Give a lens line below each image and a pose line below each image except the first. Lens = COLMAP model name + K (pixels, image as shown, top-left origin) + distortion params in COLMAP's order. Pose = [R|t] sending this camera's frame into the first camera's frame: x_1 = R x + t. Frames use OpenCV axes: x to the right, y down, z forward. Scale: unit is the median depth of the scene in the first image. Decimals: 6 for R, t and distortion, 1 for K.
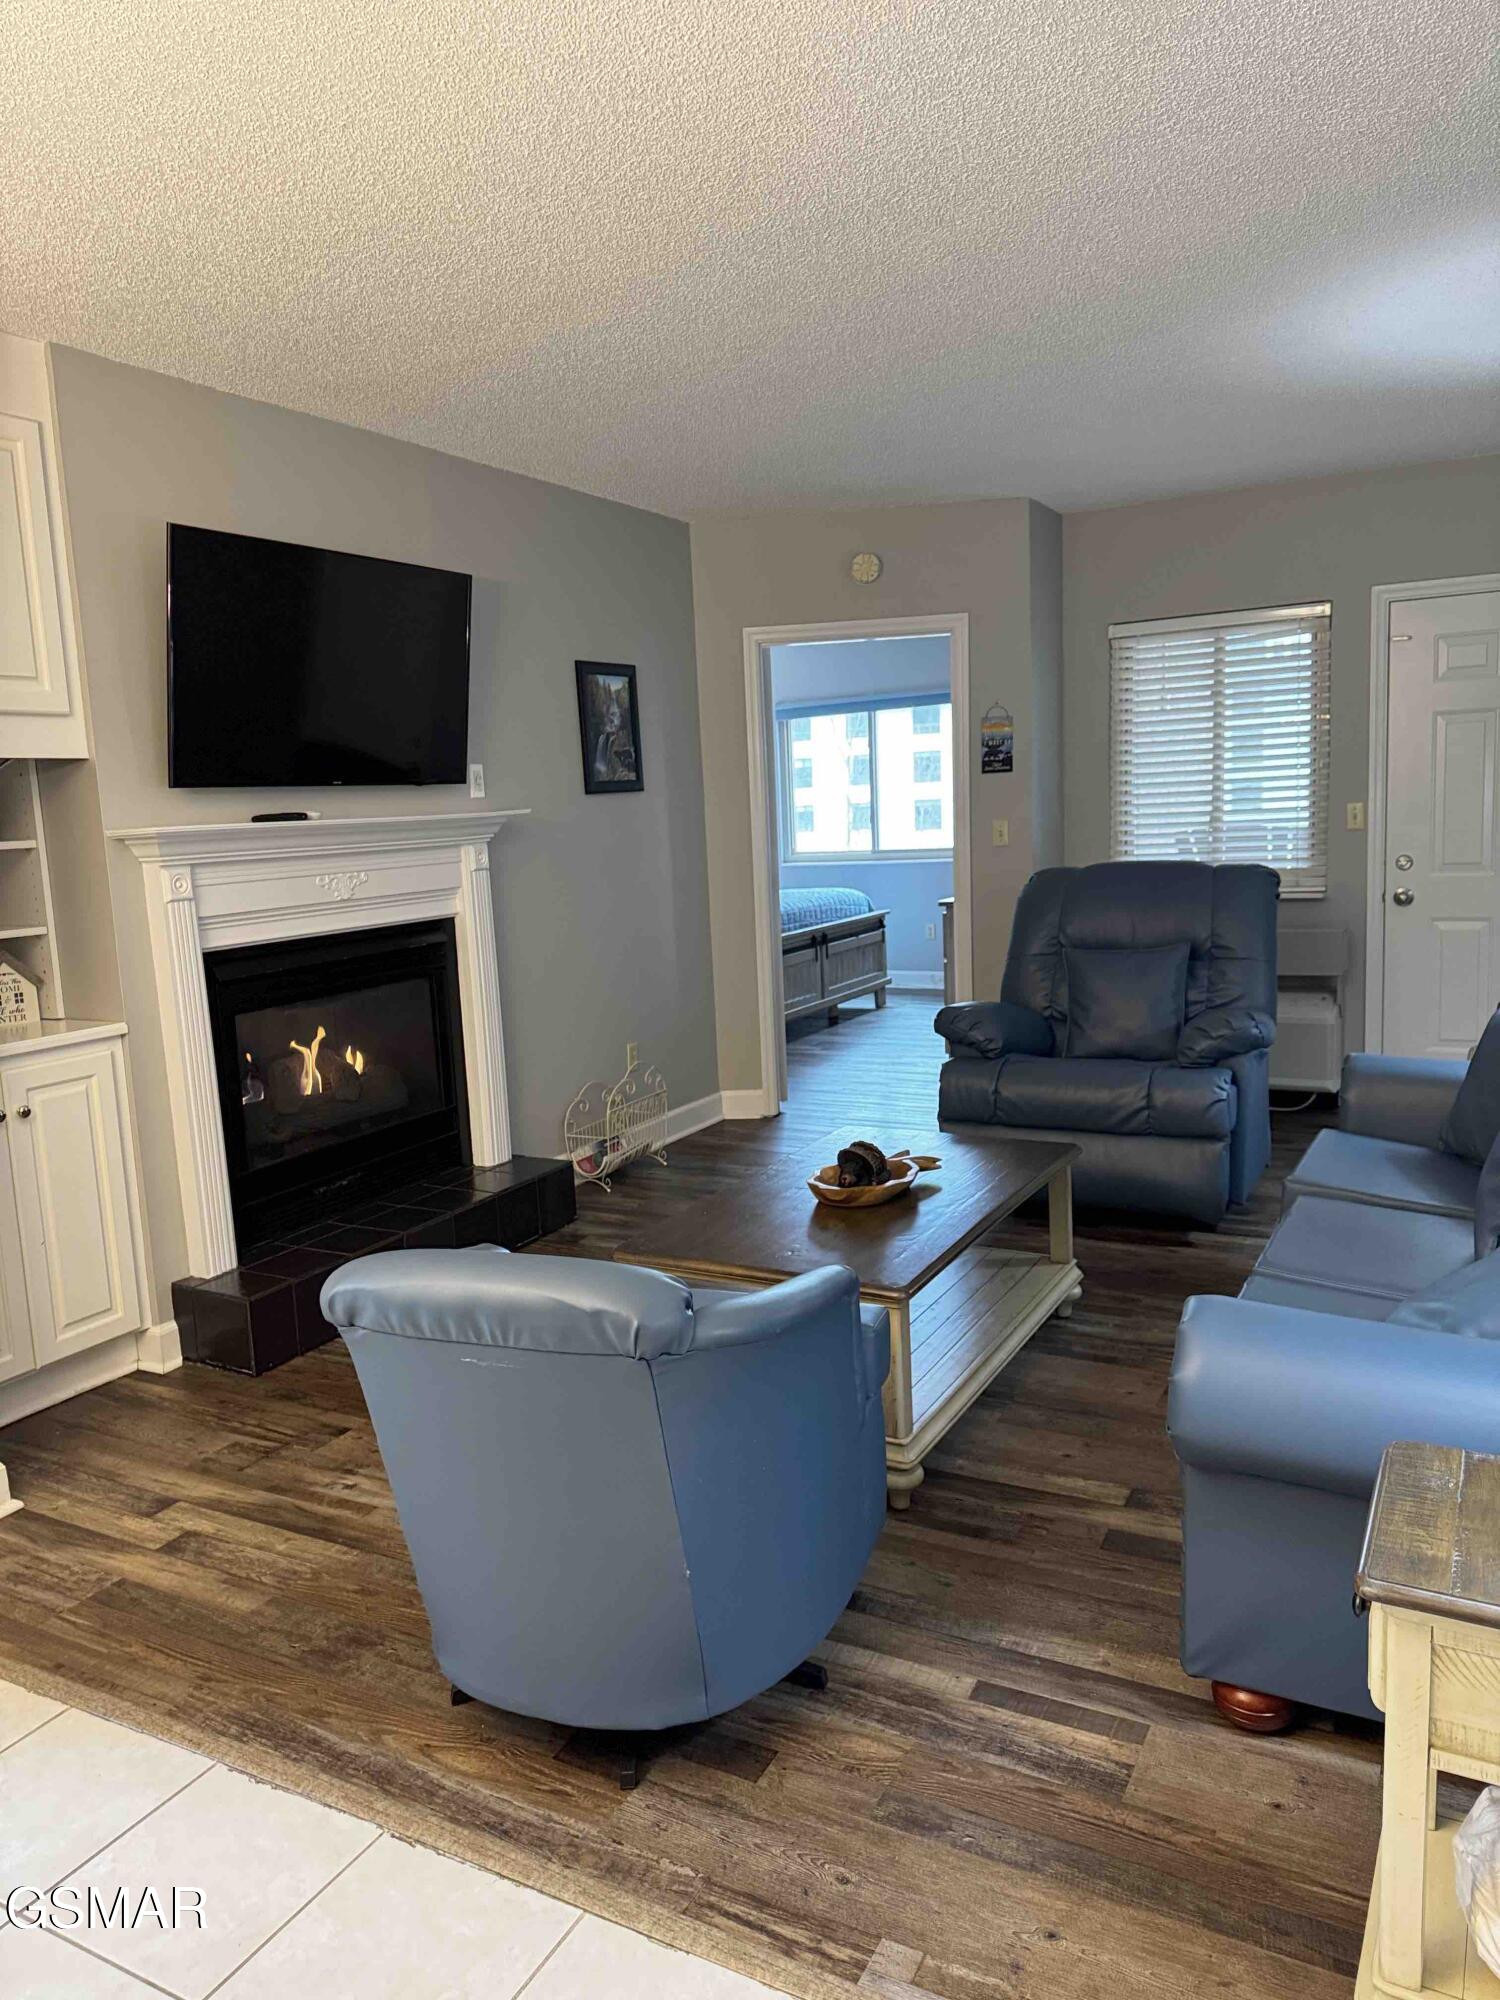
lens RADIAL K [[1411.1, 0, 739.3], [0, 1411.1, 1007.2], [0, 0, 1]] dist [0.047537, -0.051032]
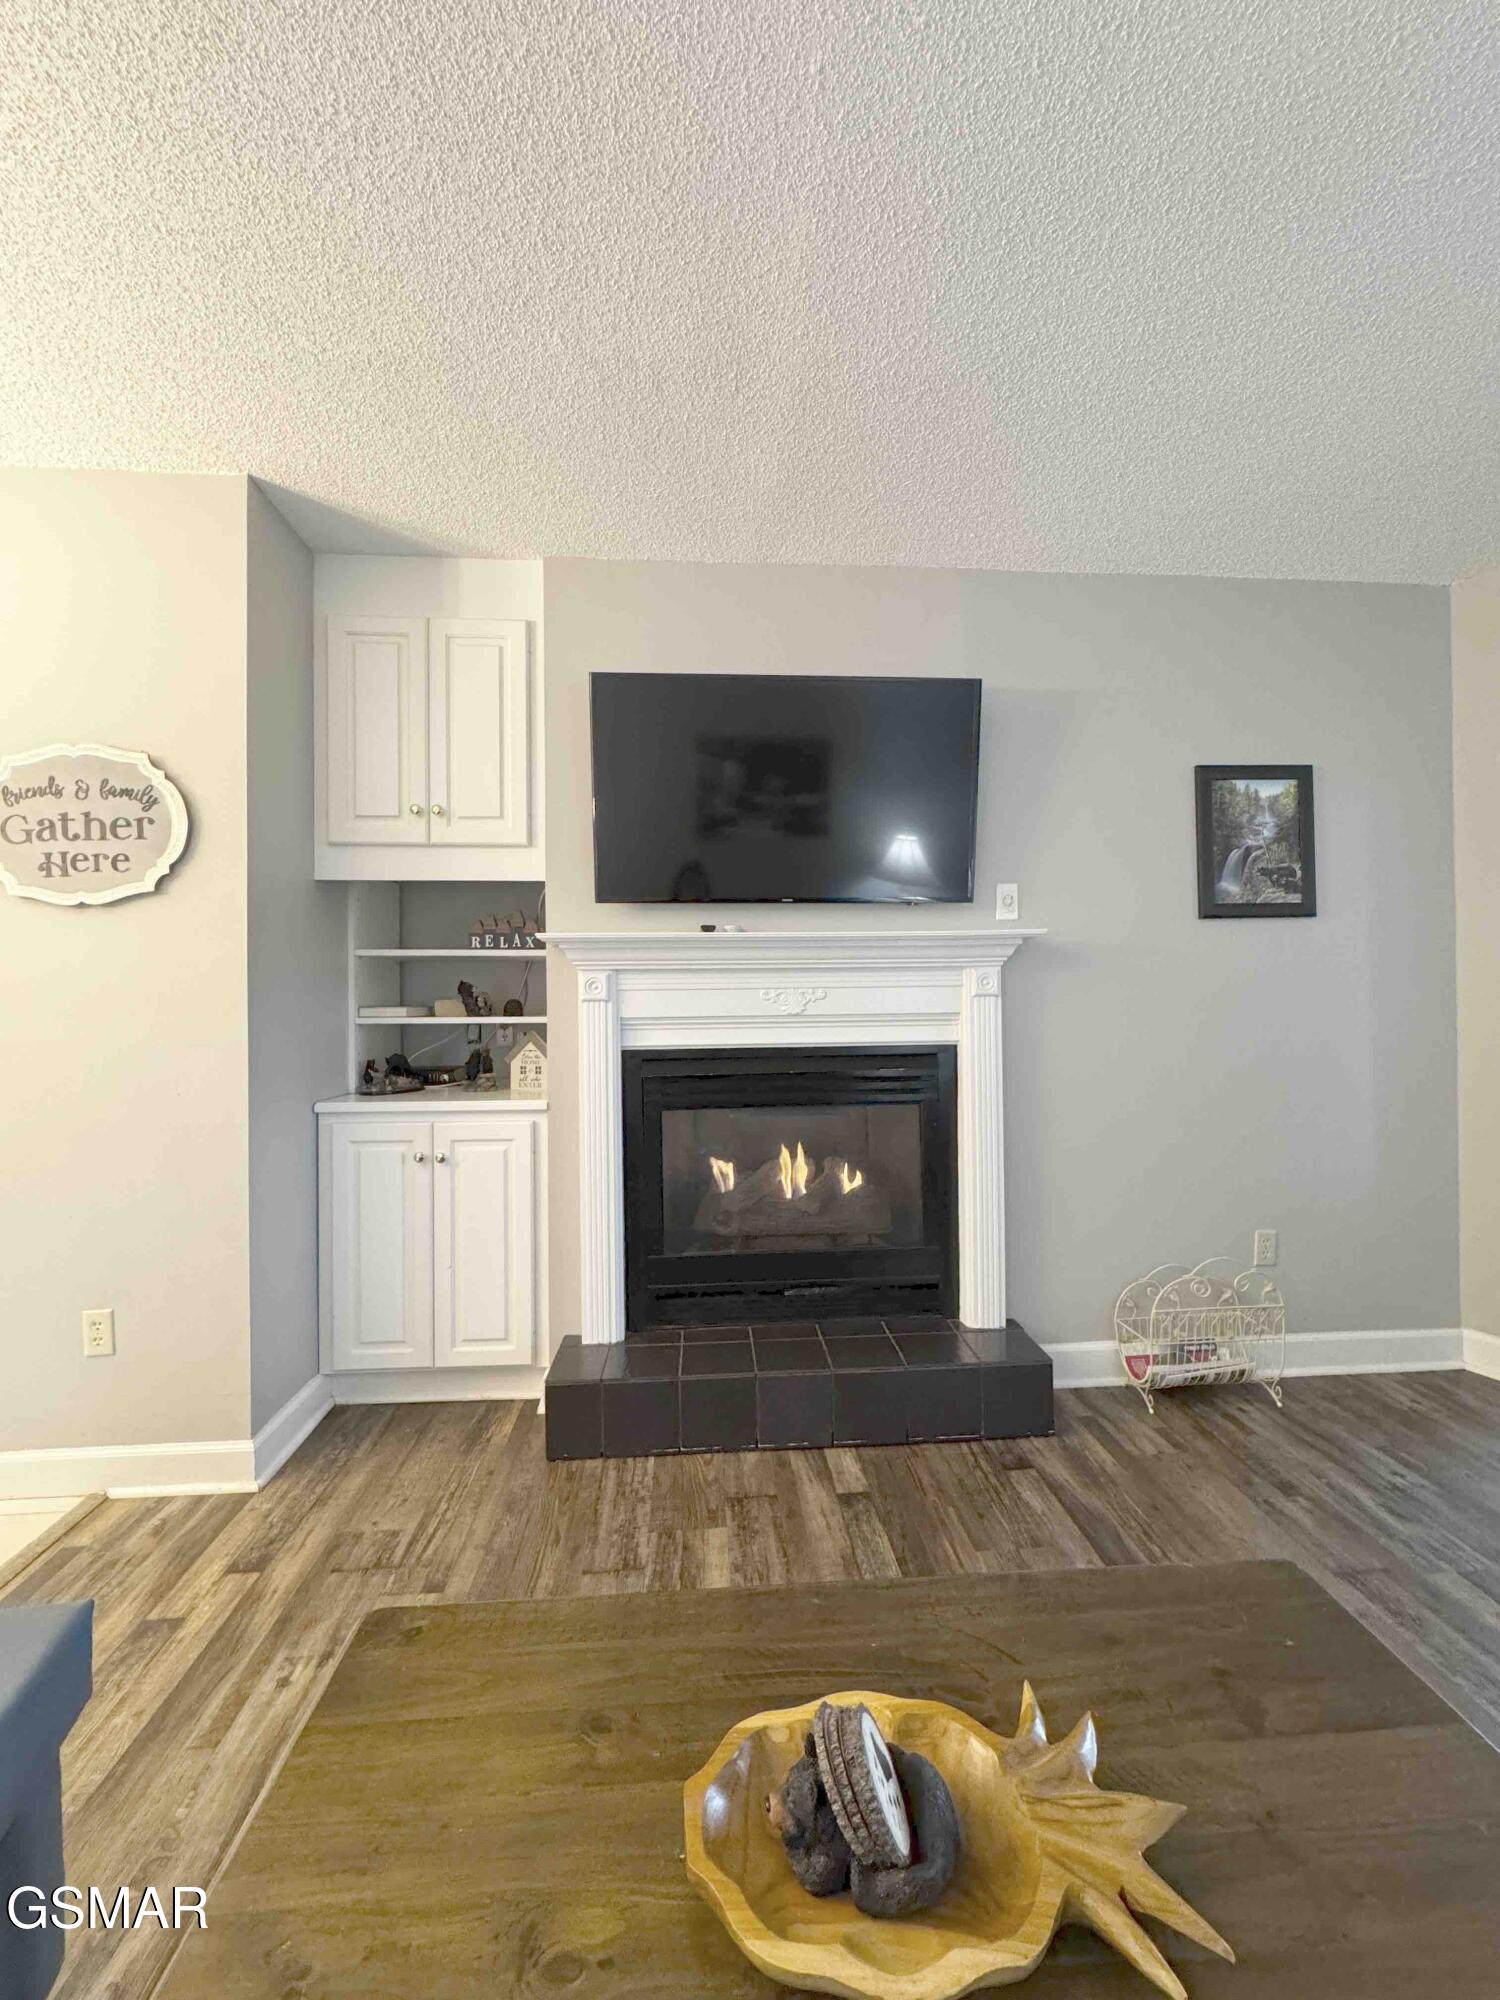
lens RADIAL K [[798.8, 0, 748.6], [0, 798.8, 1000.1], [0, 0, 1]] dist [-0.003055, 0.000393]
pose [[0.544507, 0.036954, -0.837942, 0.216019], [-0.138367, 0.989299, -0.046284, -0.065002], [0.827265, 0.141146, 0.543793, 0.779987]]
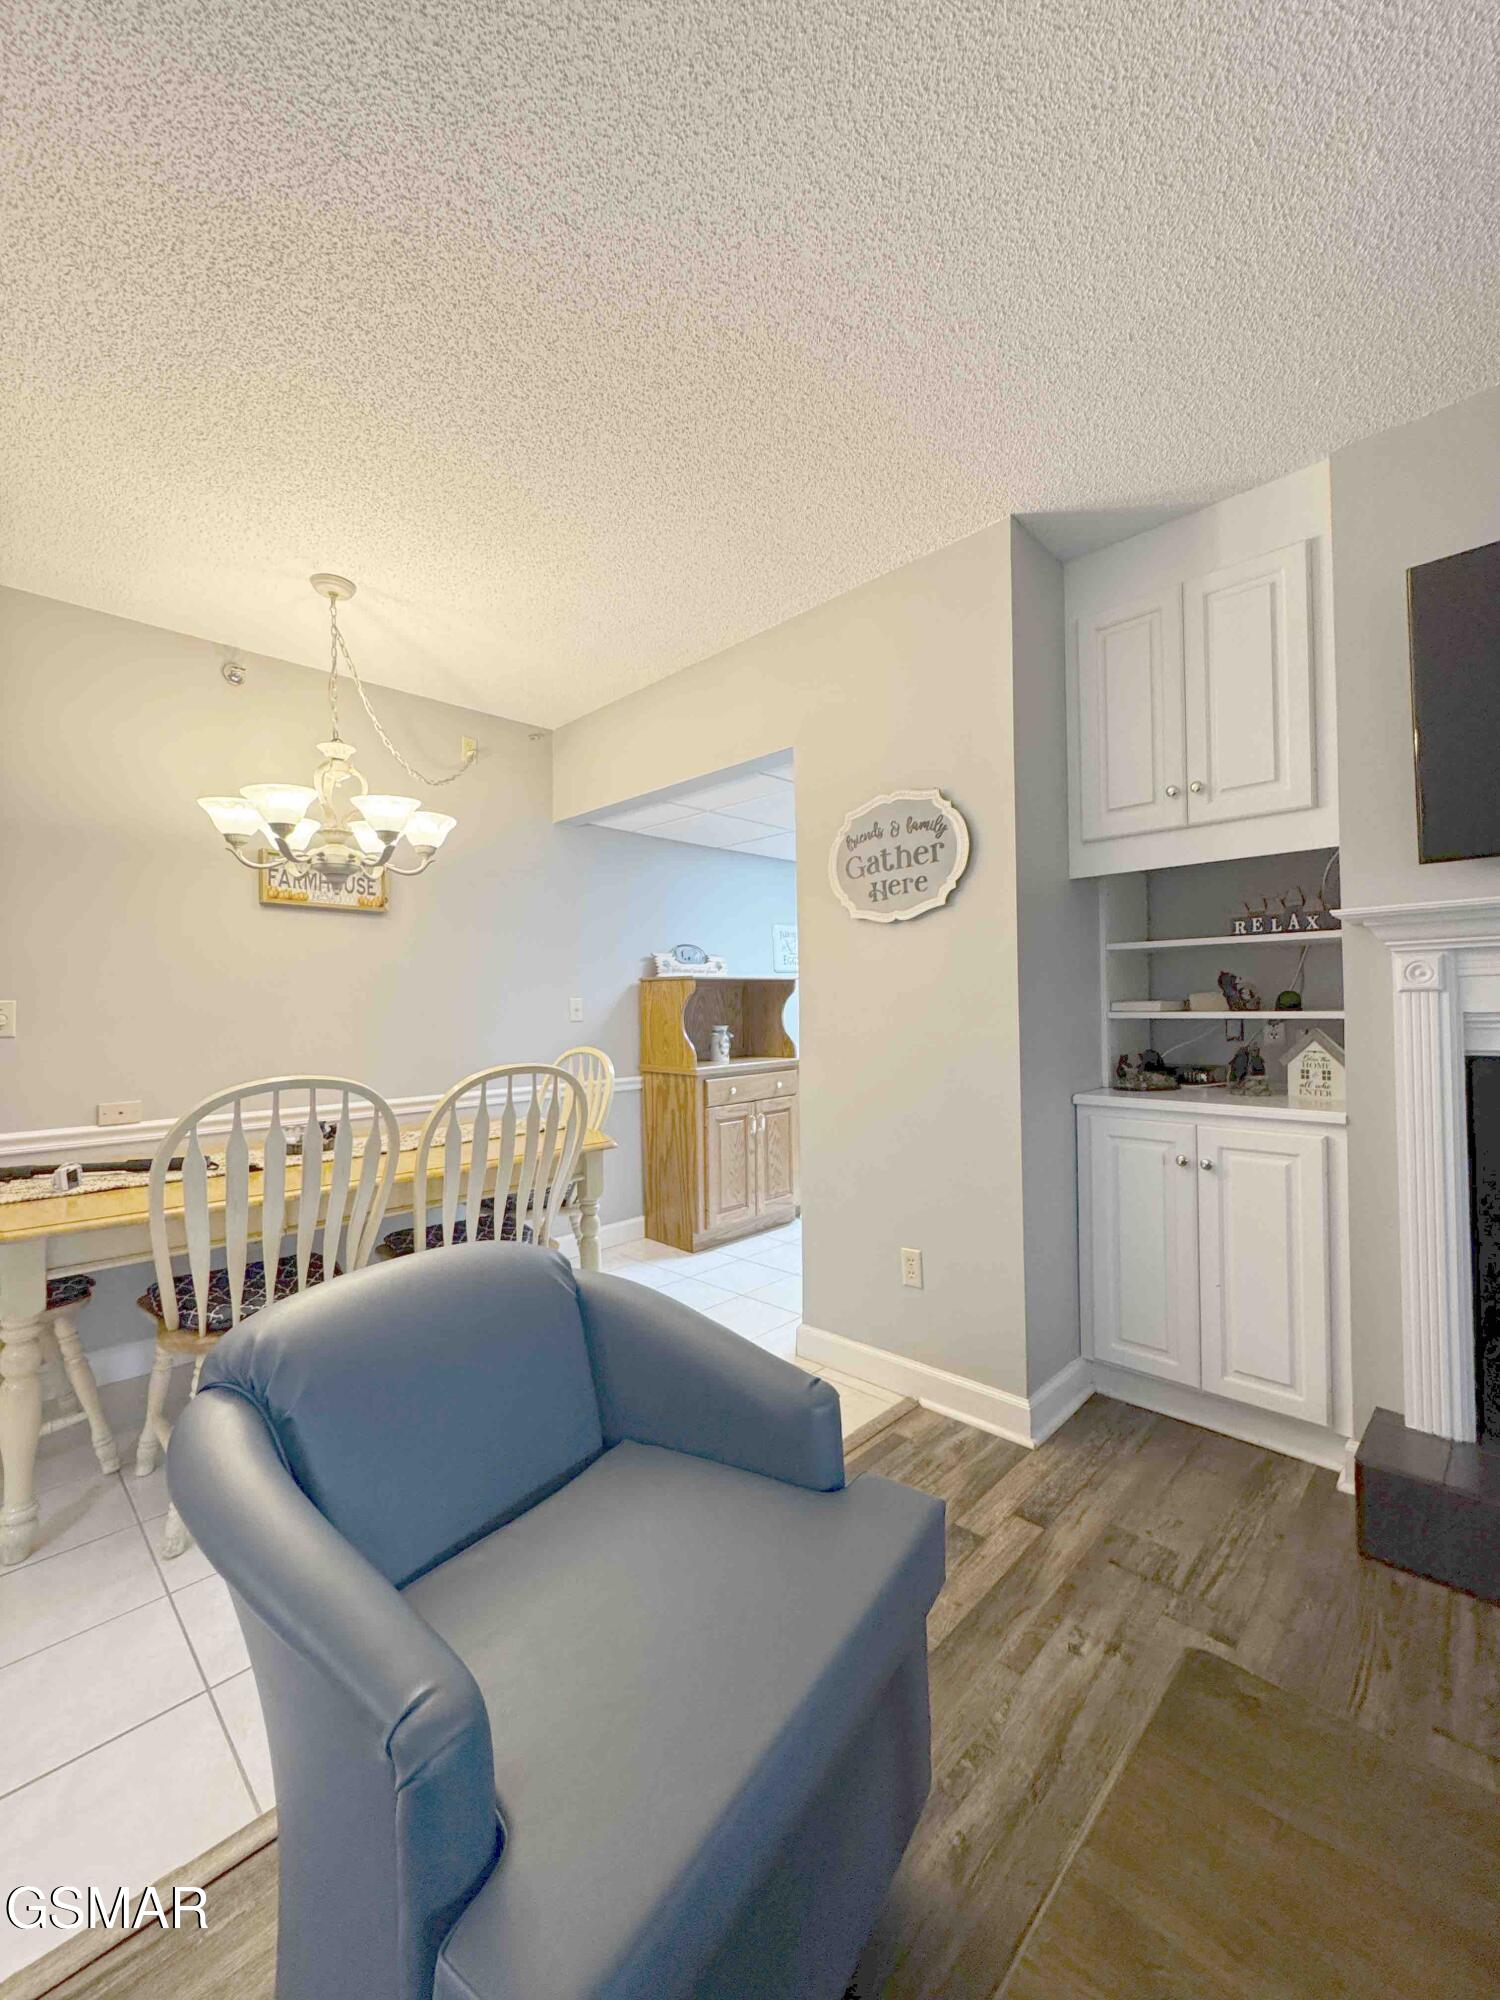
lens RADIAL K [[798.8, 0, 753.8], [0, 798.8, 999.9], [0, 0, 1]] dist [-0.003055, 0.000393]
pose [[-0.260068, 0.040977, -0.964720, 0.198618], [-0.112134, 0.991058, 0.072324, -0.060649], [0.959057, 0.126987, -0.253147, 0.753976]]
